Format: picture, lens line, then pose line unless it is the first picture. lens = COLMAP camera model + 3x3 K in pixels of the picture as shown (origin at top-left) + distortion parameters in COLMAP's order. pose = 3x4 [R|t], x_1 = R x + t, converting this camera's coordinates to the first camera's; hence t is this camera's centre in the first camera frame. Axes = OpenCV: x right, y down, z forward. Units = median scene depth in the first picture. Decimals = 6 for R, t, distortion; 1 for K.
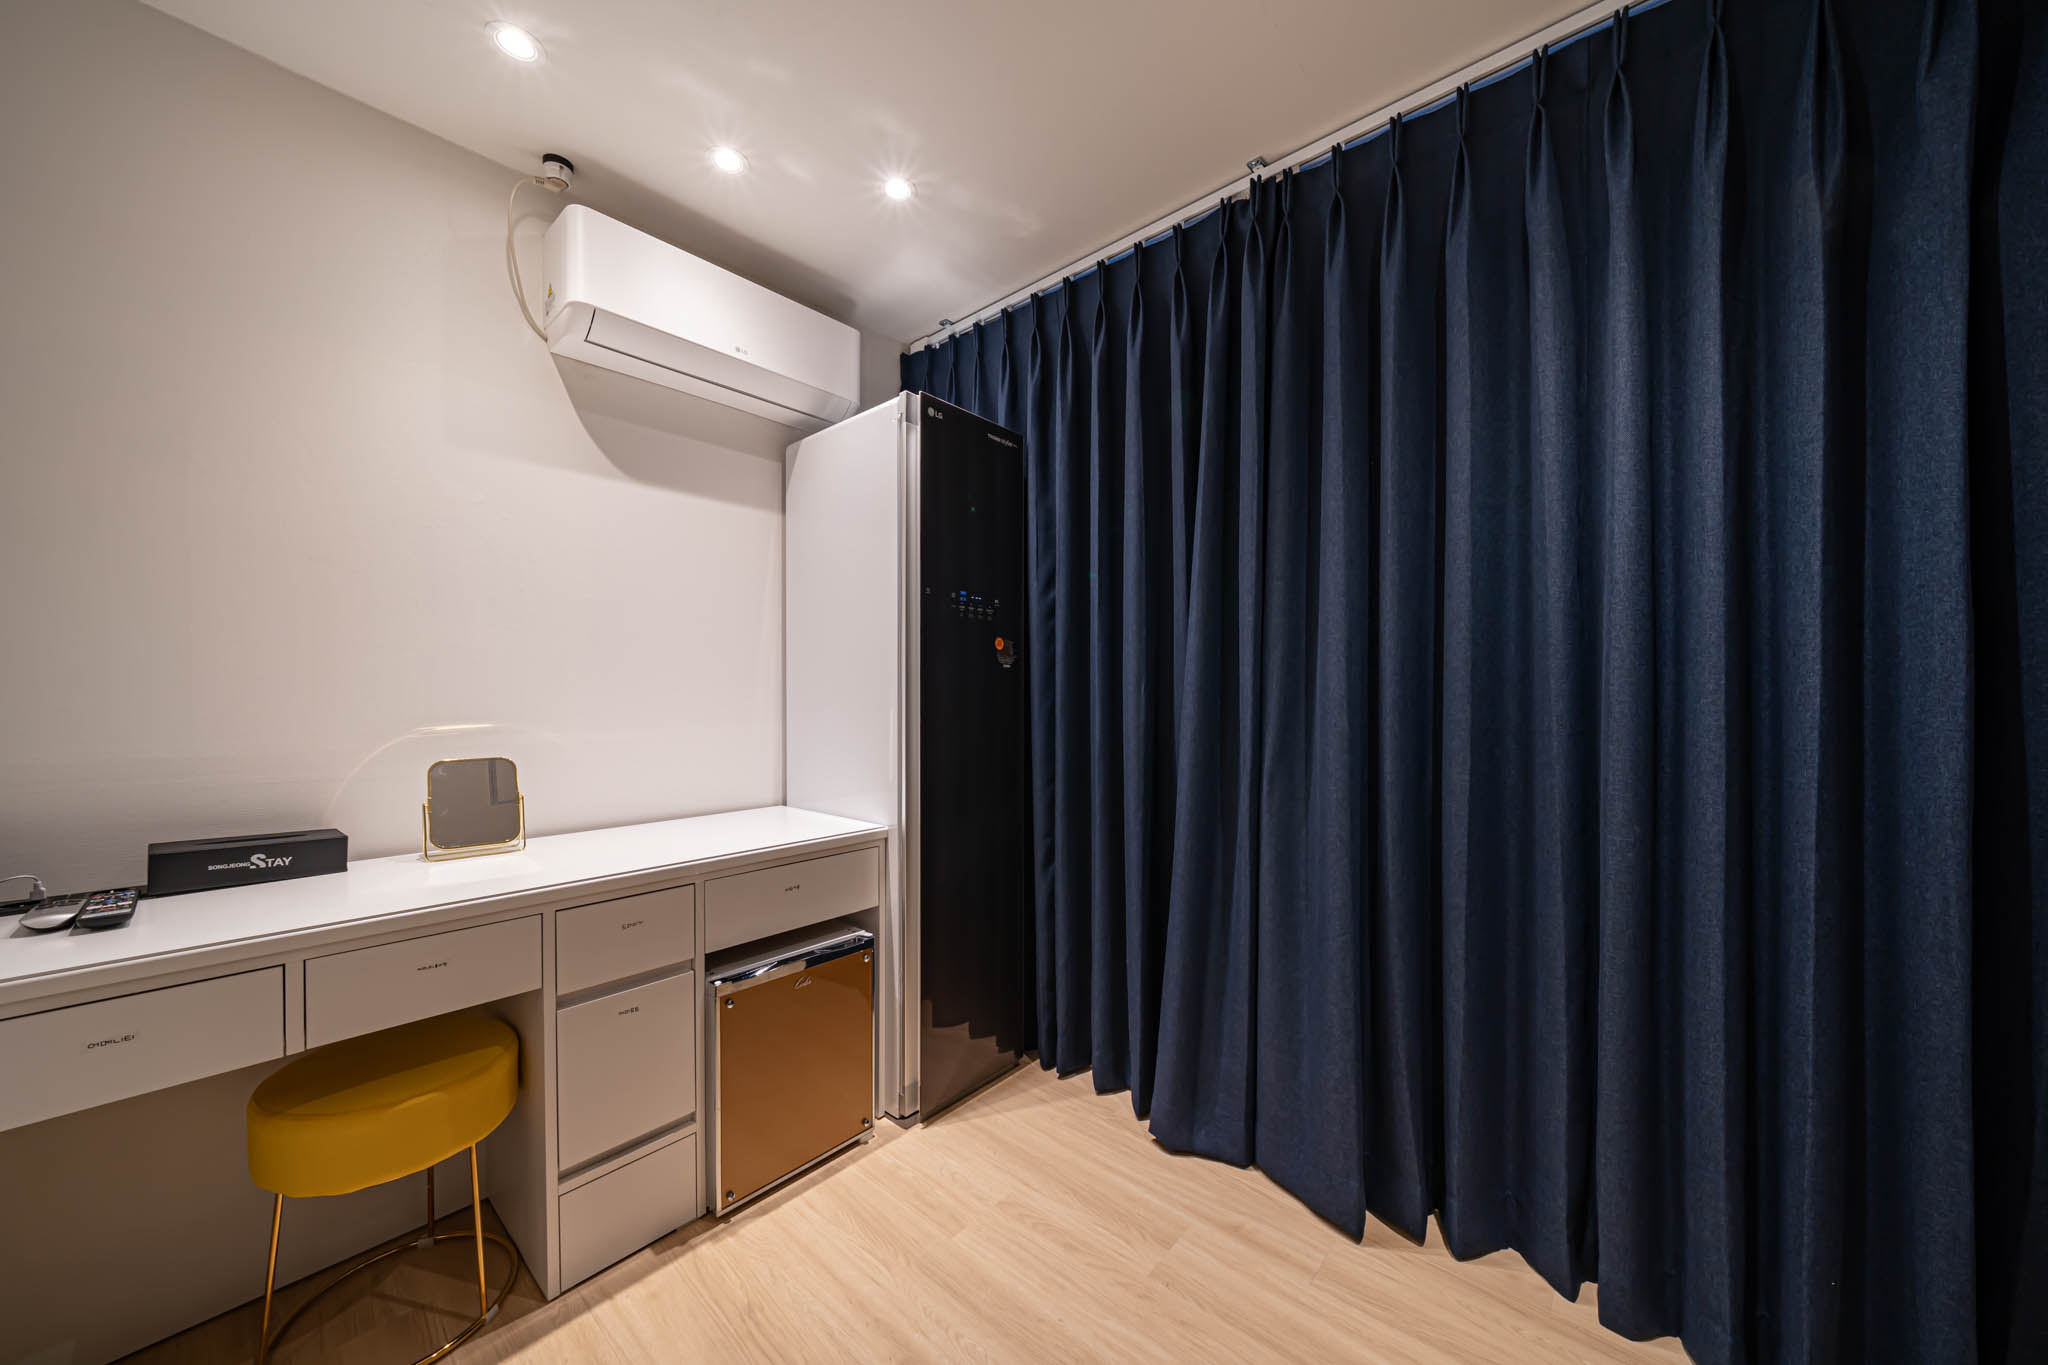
lens RADIAL K [[719.2, 0, 1023.3], [0, 719.2, 700.6], [0, 0, 1]] dist [-0.000884, -0.000154]
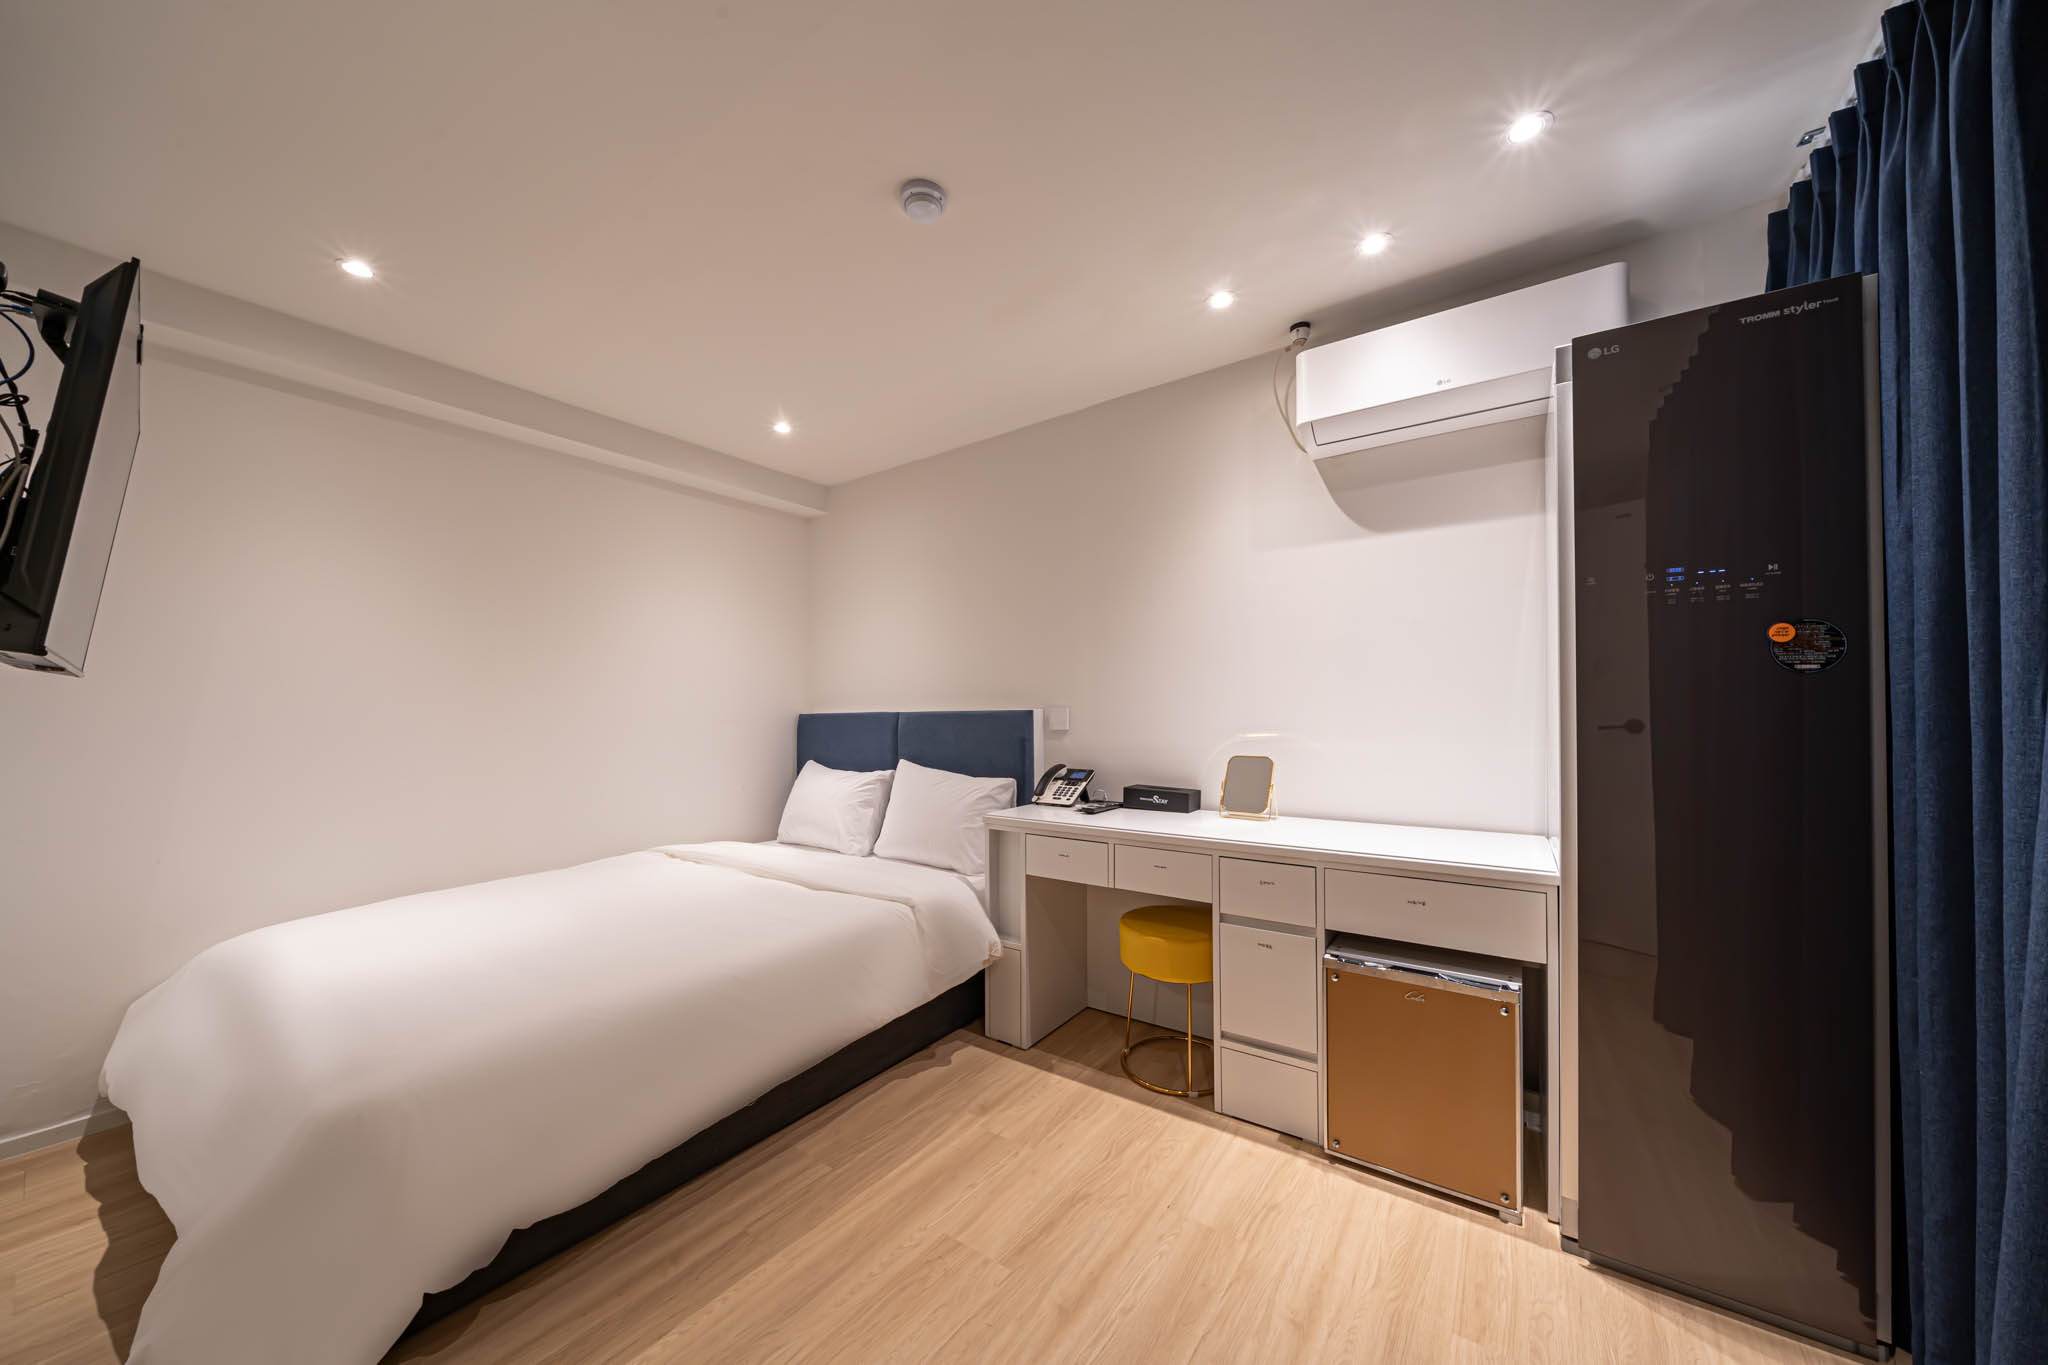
lens RADIAL K [[719.2, 0, 1023.3], [0, 719.2, 700.6], [0, 0, 1]] dist [-0.000884, -0.000154]
pose [[0.099908, -0.017753, -0.994838, 0.718484], [-0.006576, 0.999807, -0.018502, -0.004772], [0.994975, 0.008391, 0.099772, 0.374816]]
